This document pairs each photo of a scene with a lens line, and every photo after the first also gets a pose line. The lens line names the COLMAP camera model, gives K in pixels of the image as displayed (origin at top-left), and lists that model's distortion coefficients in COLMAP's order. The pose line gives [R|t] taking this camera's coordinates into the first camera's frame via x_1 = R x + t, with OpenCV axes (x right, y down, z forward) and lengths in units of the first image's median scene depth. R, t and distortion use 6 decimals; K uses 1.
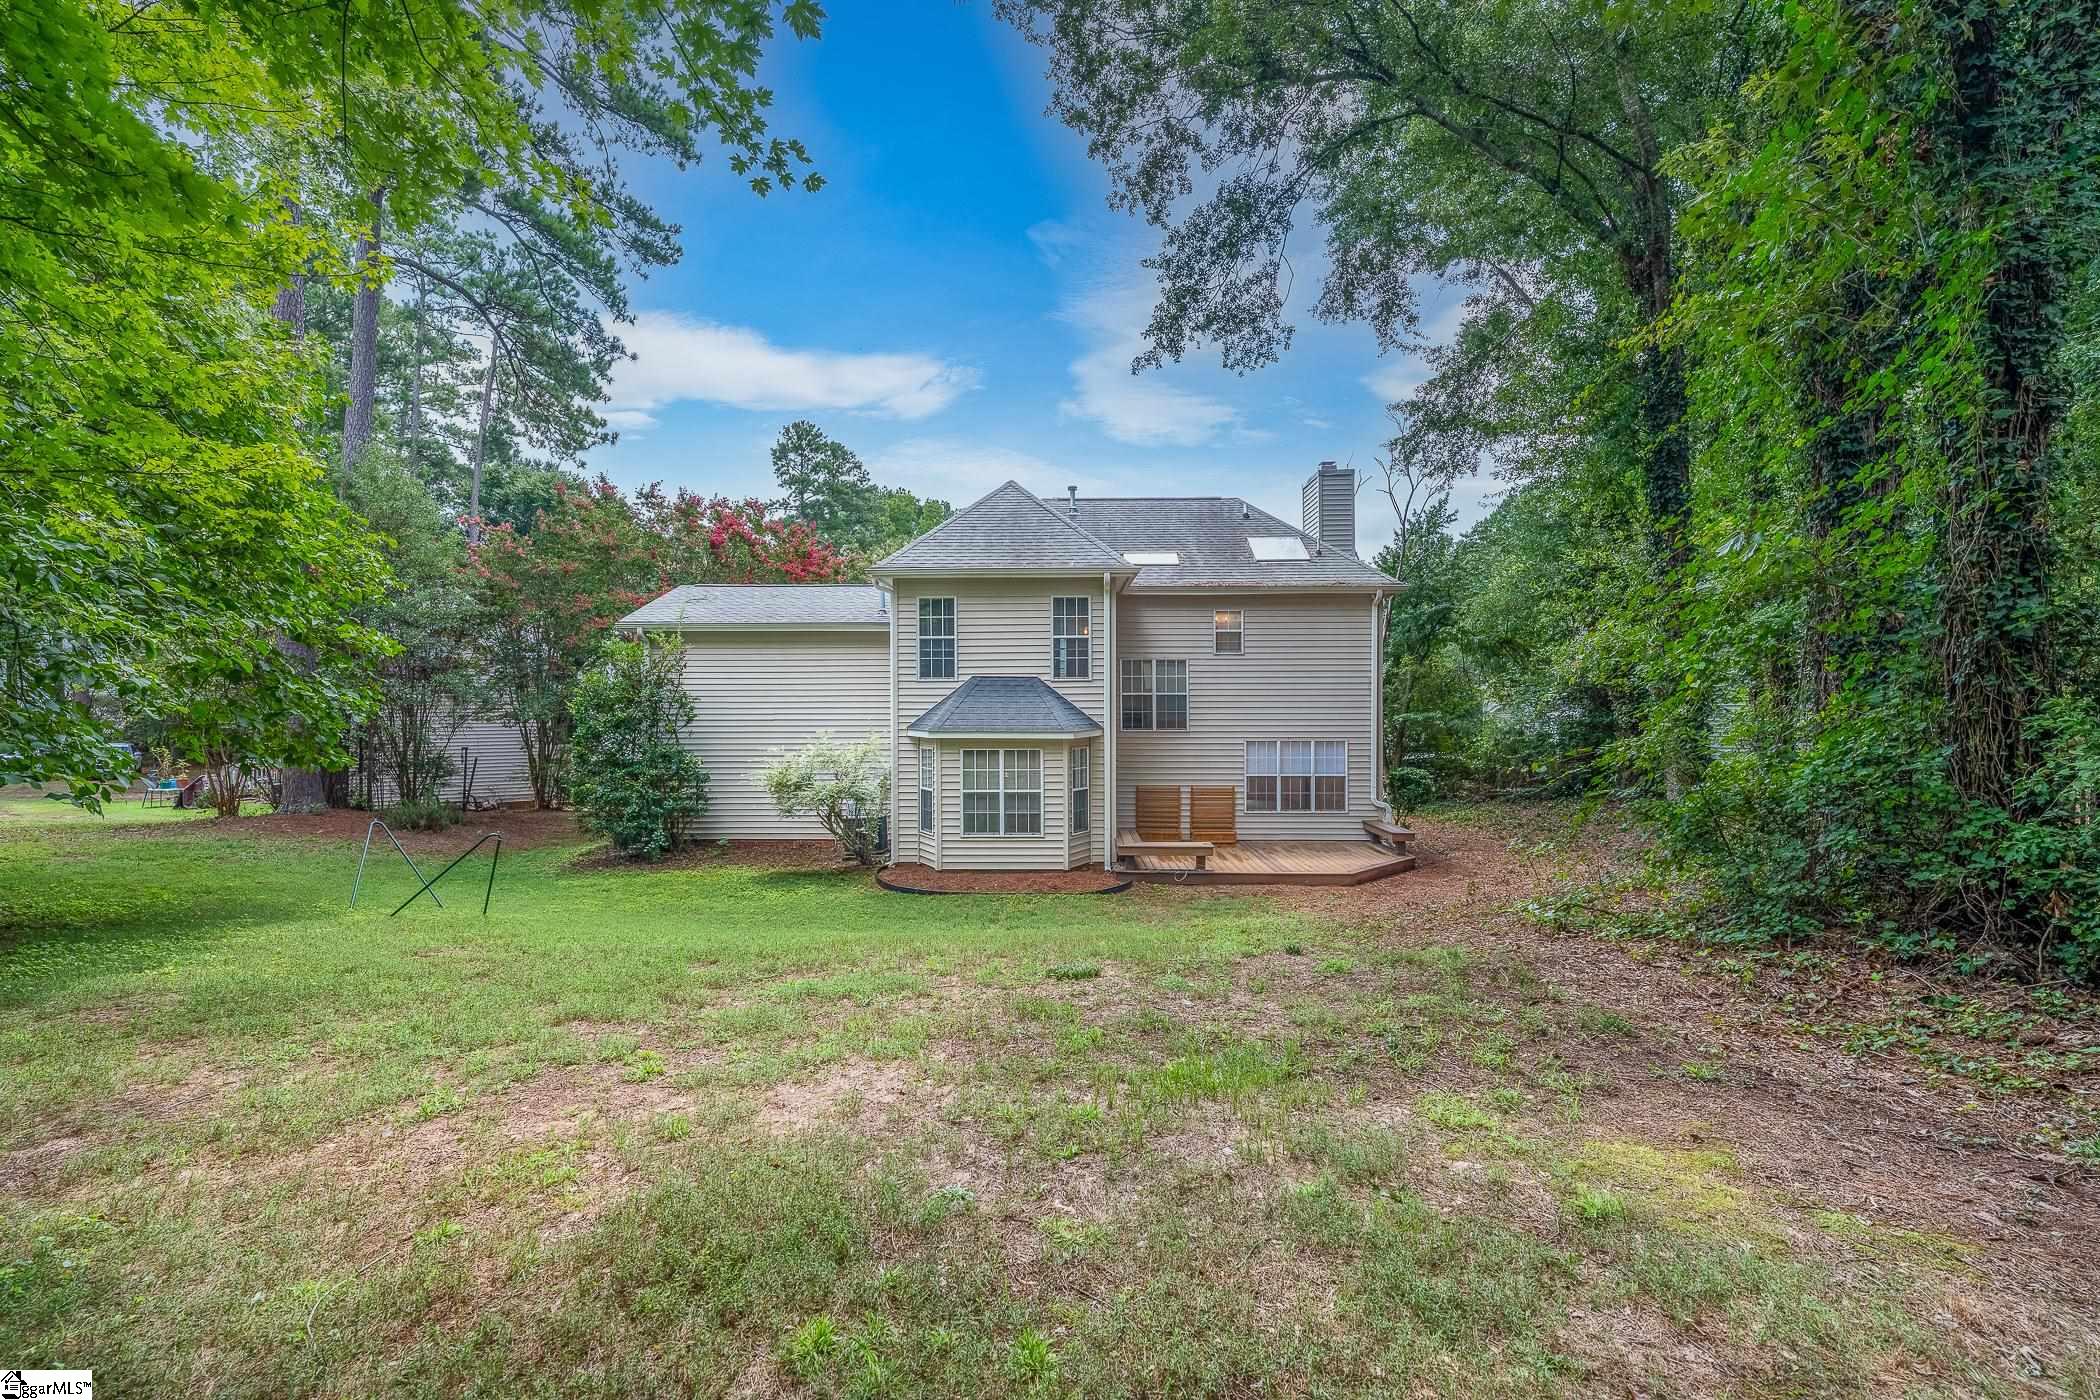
lens RADIAL K [[1014.6, 0, 1050.0], [0, 1014.6, 700.0], [0, 0, 1]] dist [0.000202, 0.000013]
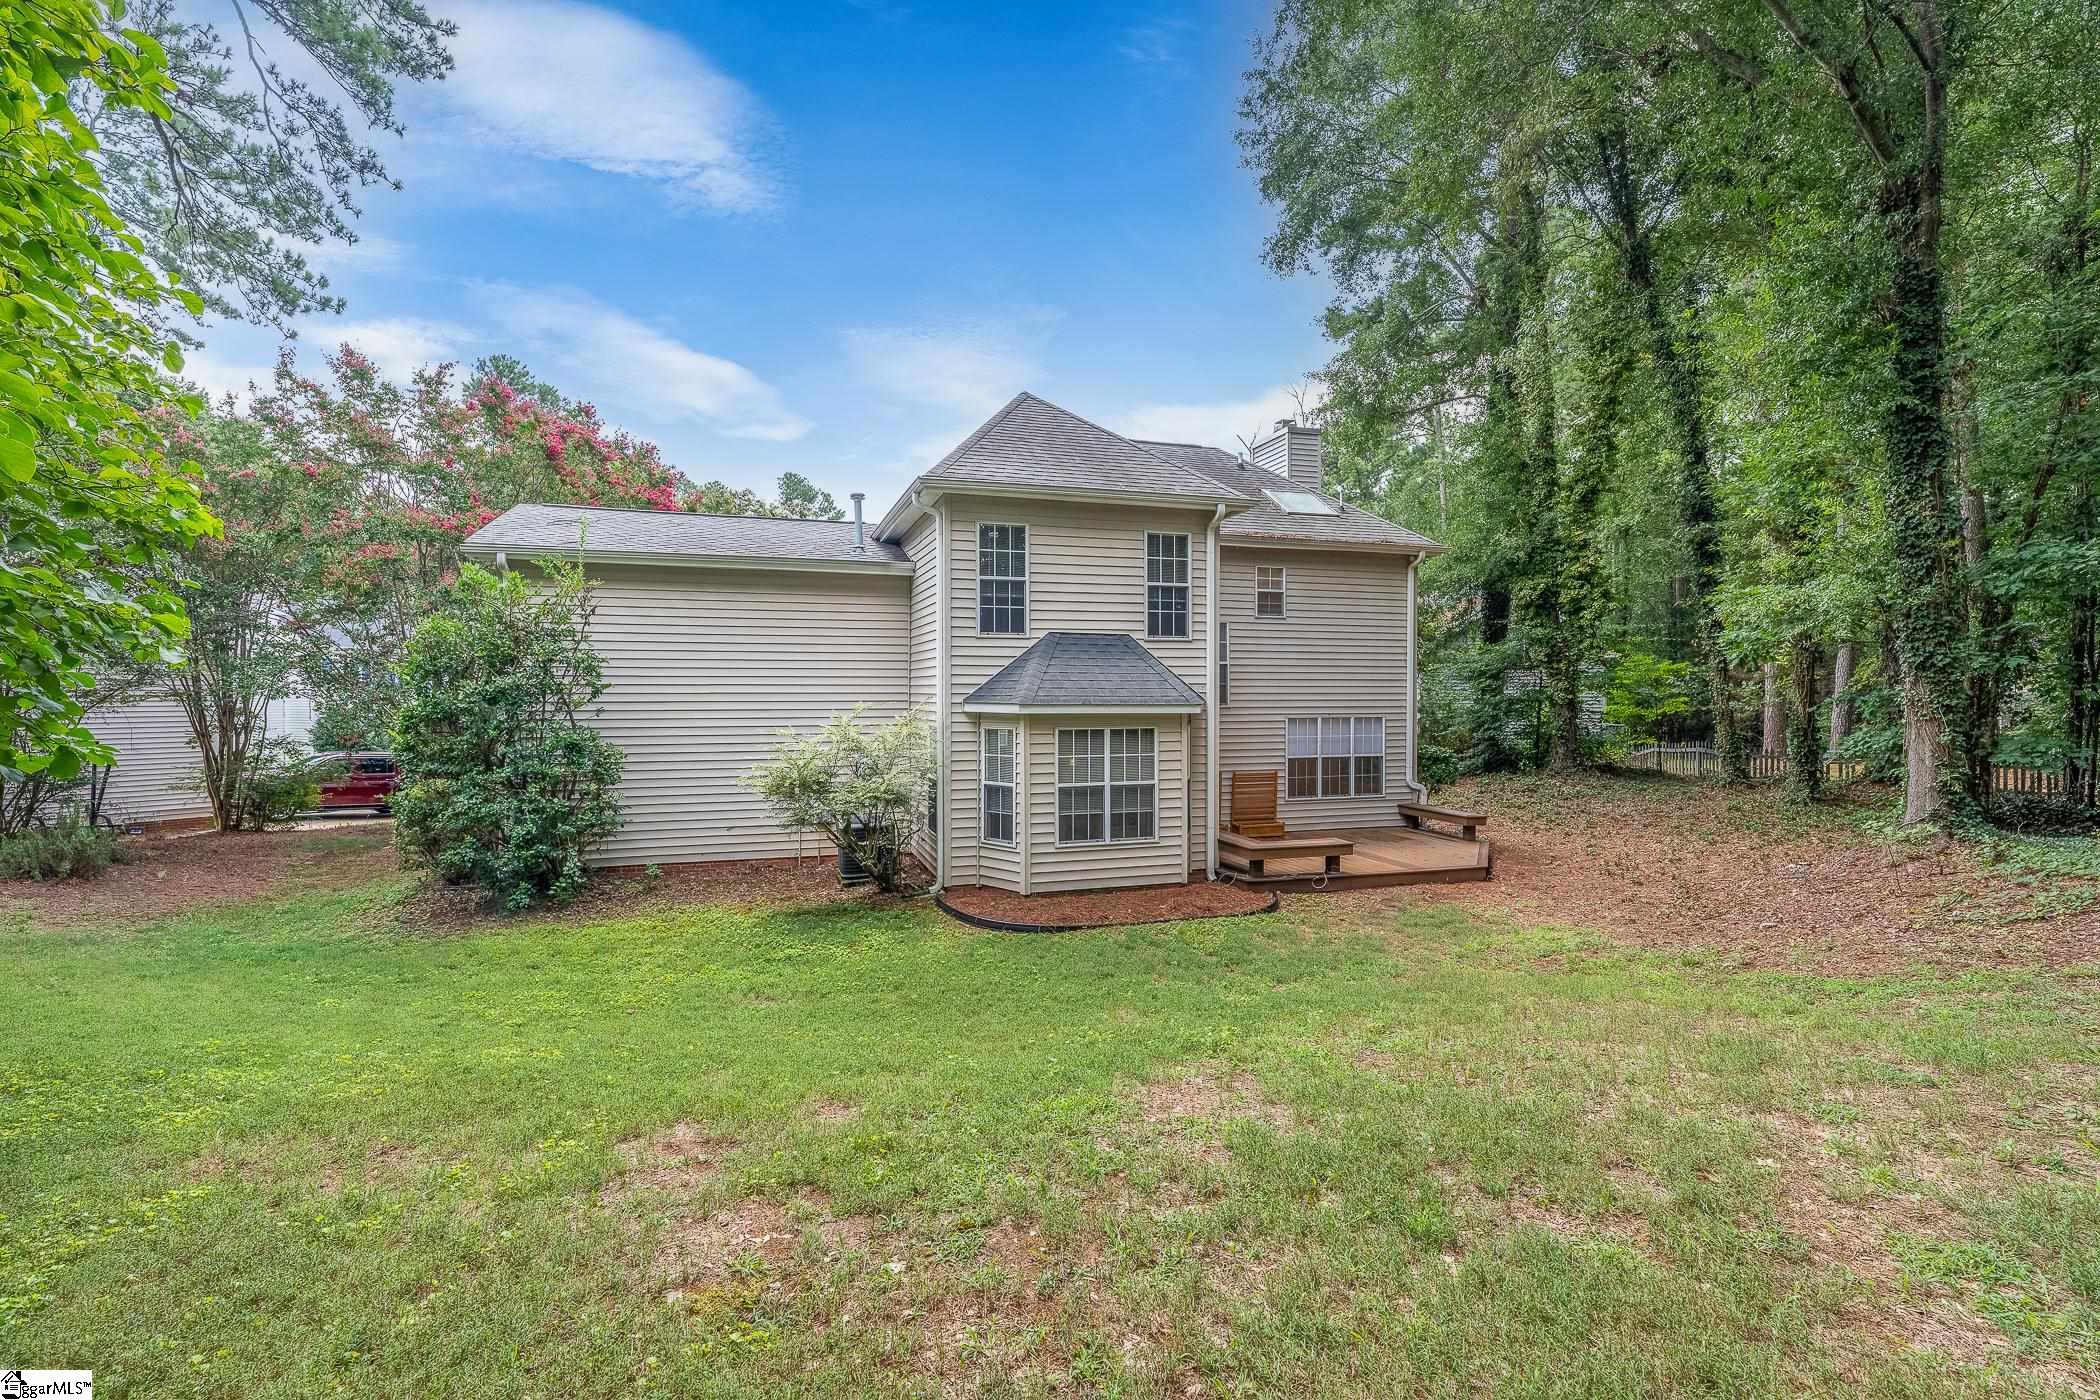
lens RADIAL K [[970.2, 0, 1057.5], [0, 970.2, 692.1], [0, 0, 1]] dist [0.000849, 0.000439]
pose [[0.942847, 0.001832, 0.333221, -0.294456], [-0.002267, 0.999997, 0.000916, 0.019494], [-0.333218, -0.001619, 0.942848, 0.304726]]
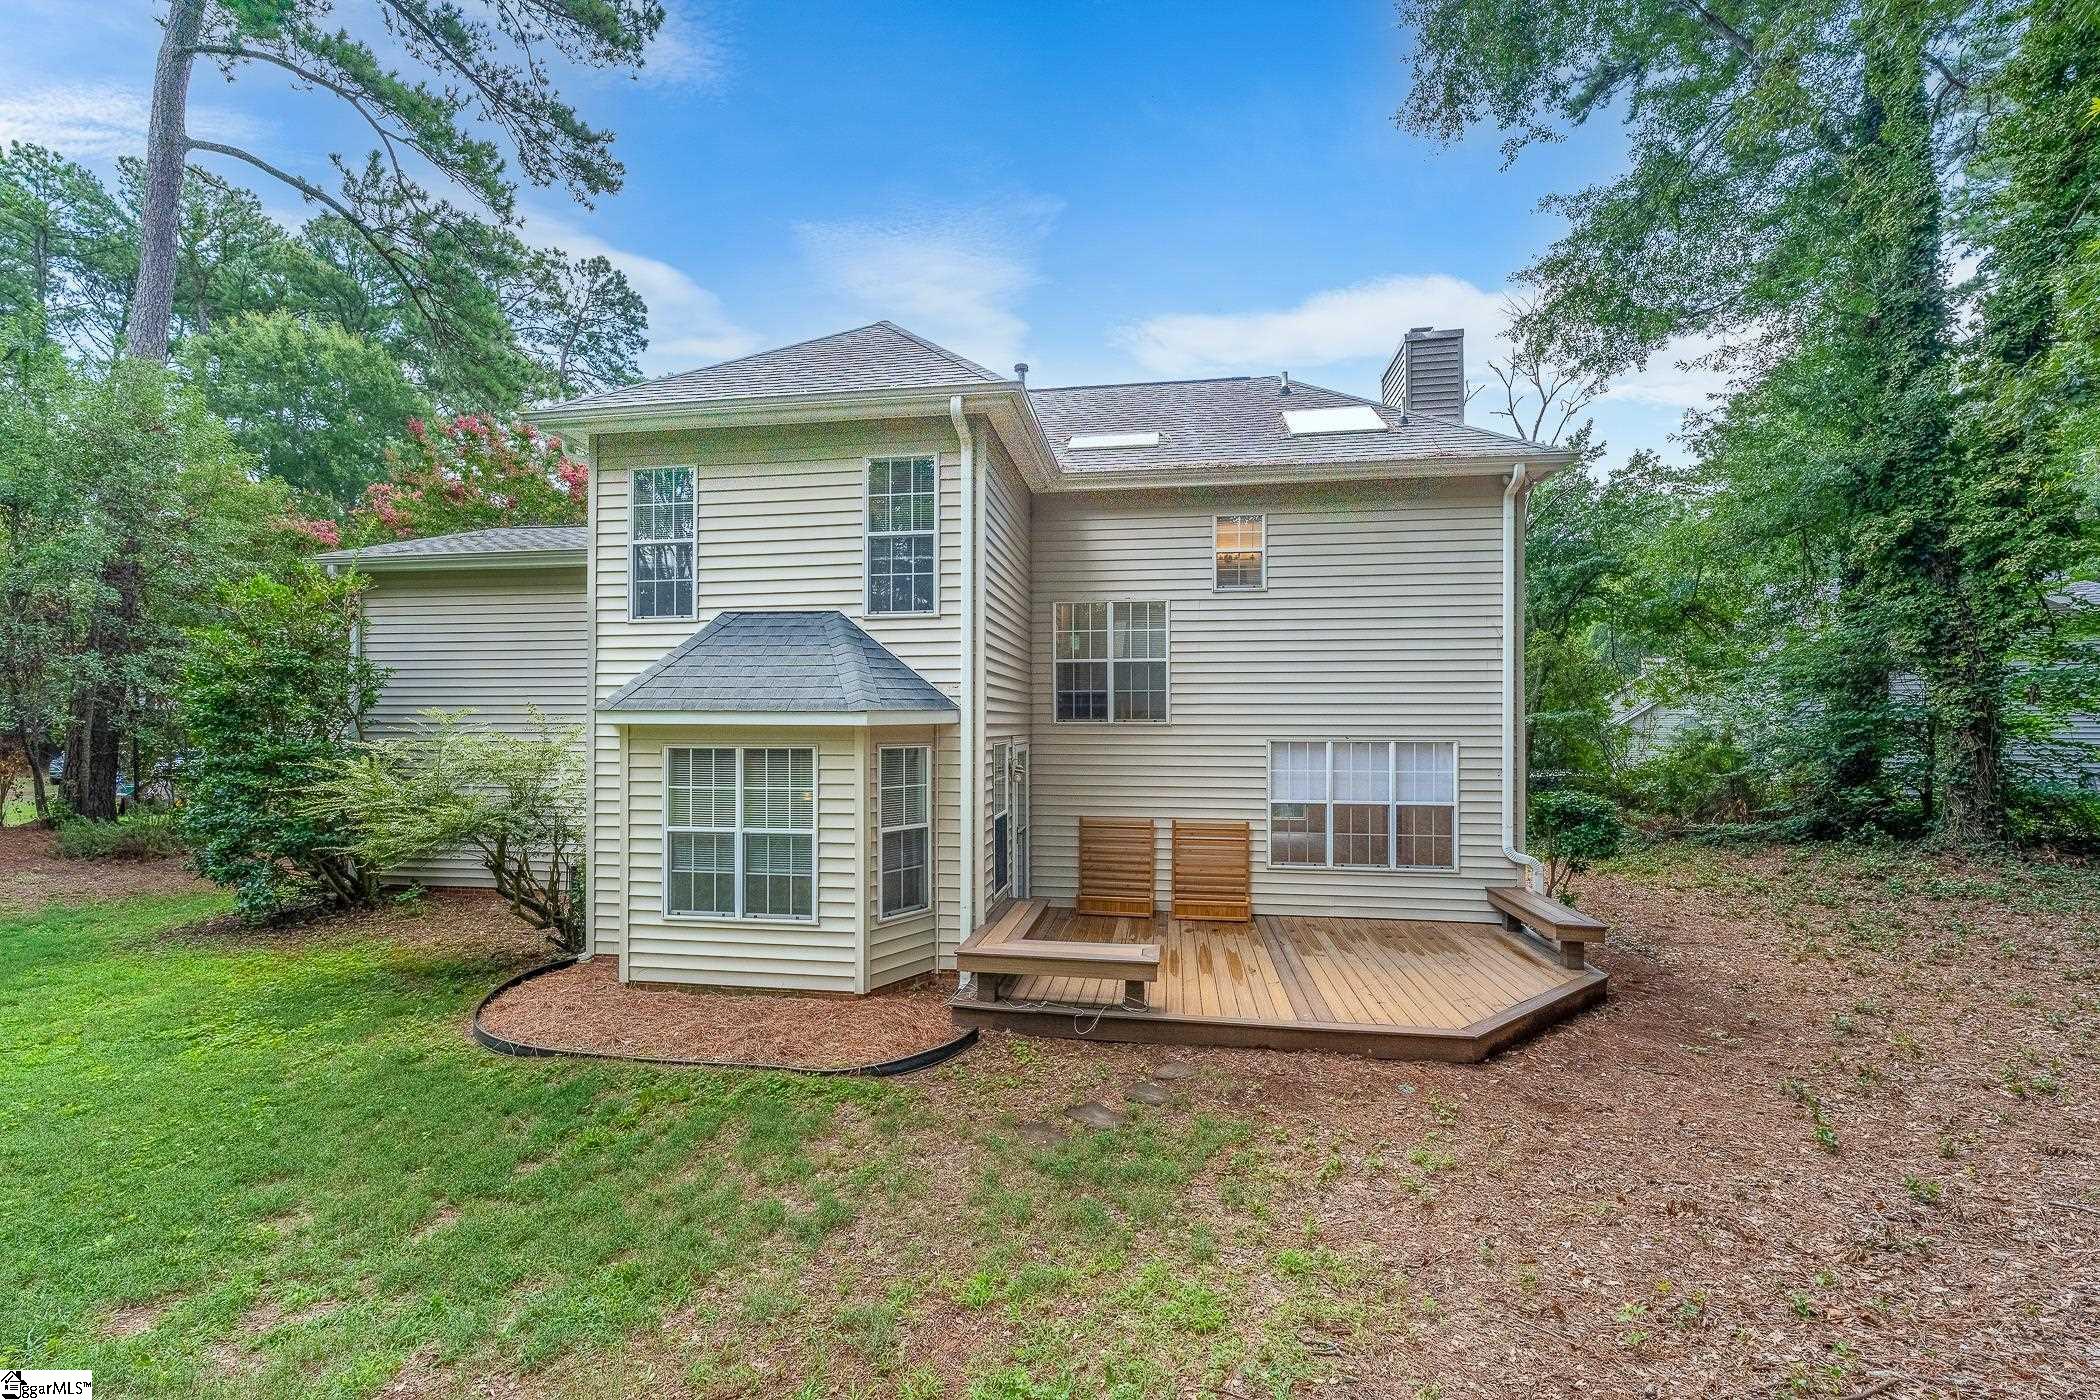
lens RADIAL K [[862.1, 0, 1054.3], [0, 862.1, 717.5], [0, 0, 1]] dist [-0.001189, -0.000212]
pose [[0.990597, 0.002039, -0.136799, 0.151435], [-0.003118, 0.999966, -0.007672, 0.033499], [0.136778, 0.008026, 0.990569, 0.545395]]
